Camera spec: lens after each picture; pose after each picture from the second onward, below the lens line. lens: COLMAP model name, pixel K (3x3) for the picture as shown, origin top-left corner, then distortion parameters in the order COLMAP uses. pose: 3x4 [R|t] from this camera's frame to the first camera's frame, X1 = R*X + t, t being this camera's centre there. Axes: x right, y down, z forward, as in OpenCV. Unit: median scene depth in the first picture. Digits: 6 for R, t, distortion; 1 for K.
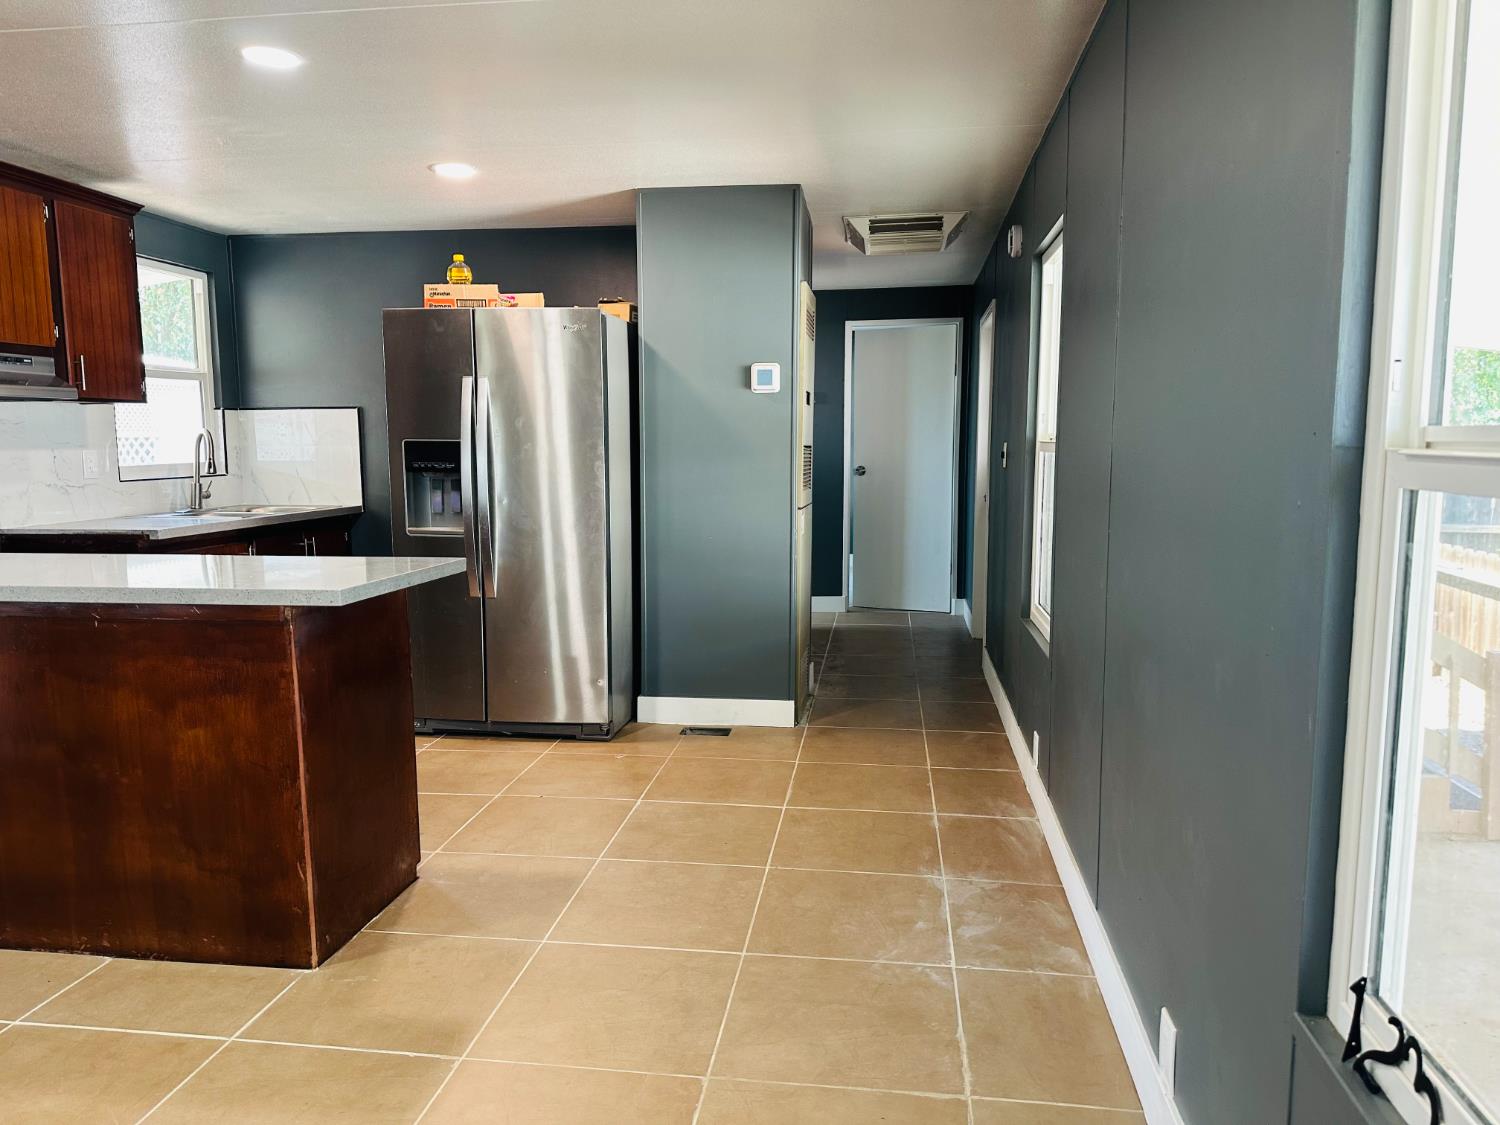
lens RADIAL K [[1060.1, 0, 749.2], [0, 1060.1, 569.7], [0, 0, 1]] dist [0.095292, -0.077627]
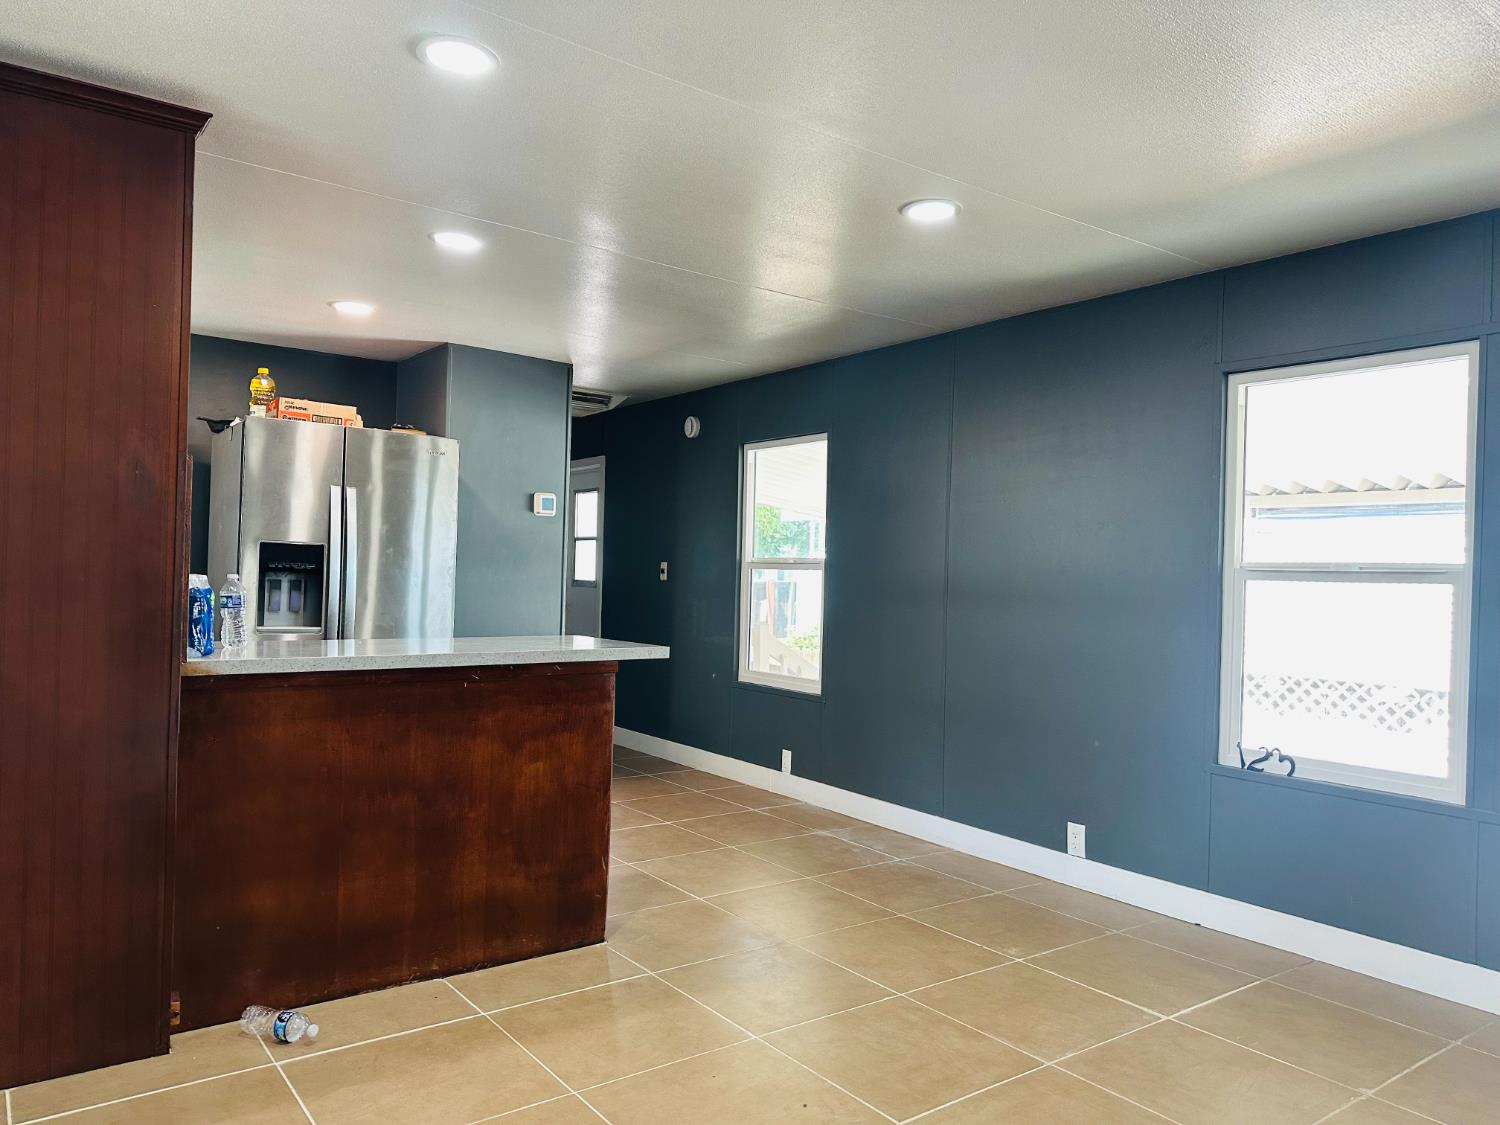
lens RADIAL K [[1060.1, 0, 749.2], [0, 1060.1, 569.7], [0, 0, 1]] dist [0.095292, -0.077627]
pose [[0.706397, 0.025430, 0.707359, -1.166645], [0.059691, 0.993654, -0.095332, 0.052558], [-0.705295, 0.109565, 0.700396, -0.081851]]
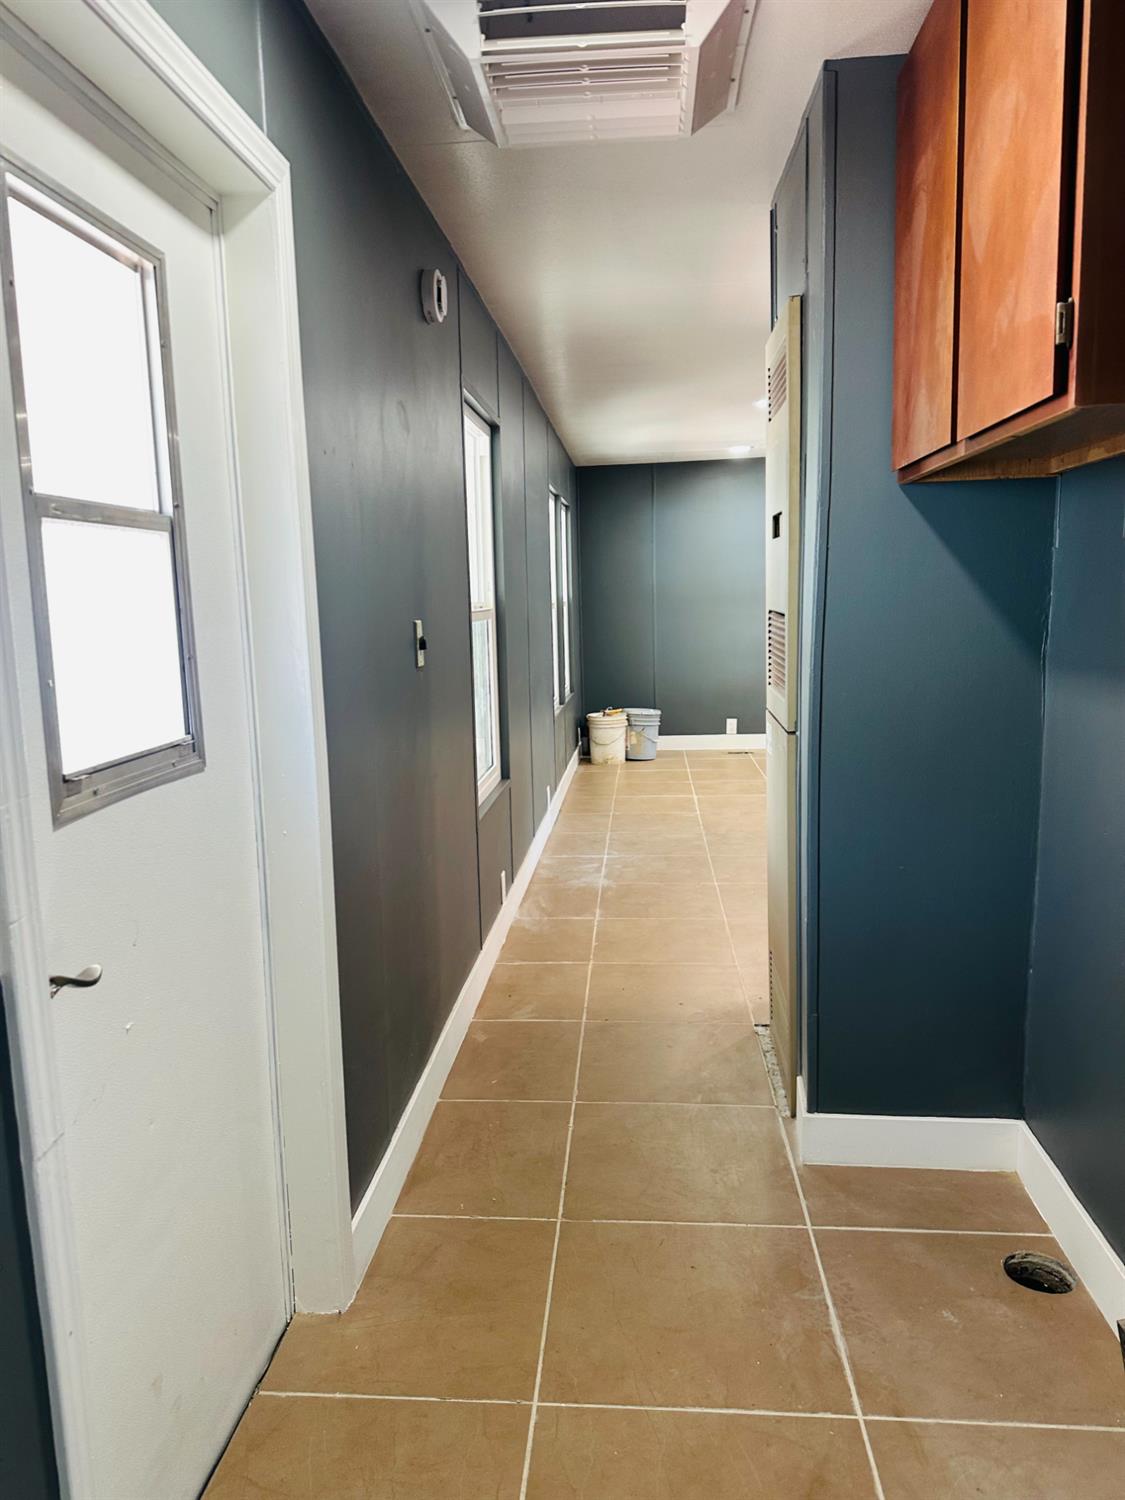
lens RADIAL K [[1060.1, 0, 562.5], [0, 1060.1, 750.0], [0, 0, 1]] dist [0.095292, -0.077627]
pose [[-0.998033, 0.035307, -0.051796, 0.349429], [0.020303, 0.963817, 0.265791, -0.351418], [0.059306, 0.264216, -0.962638, 2.732420]]
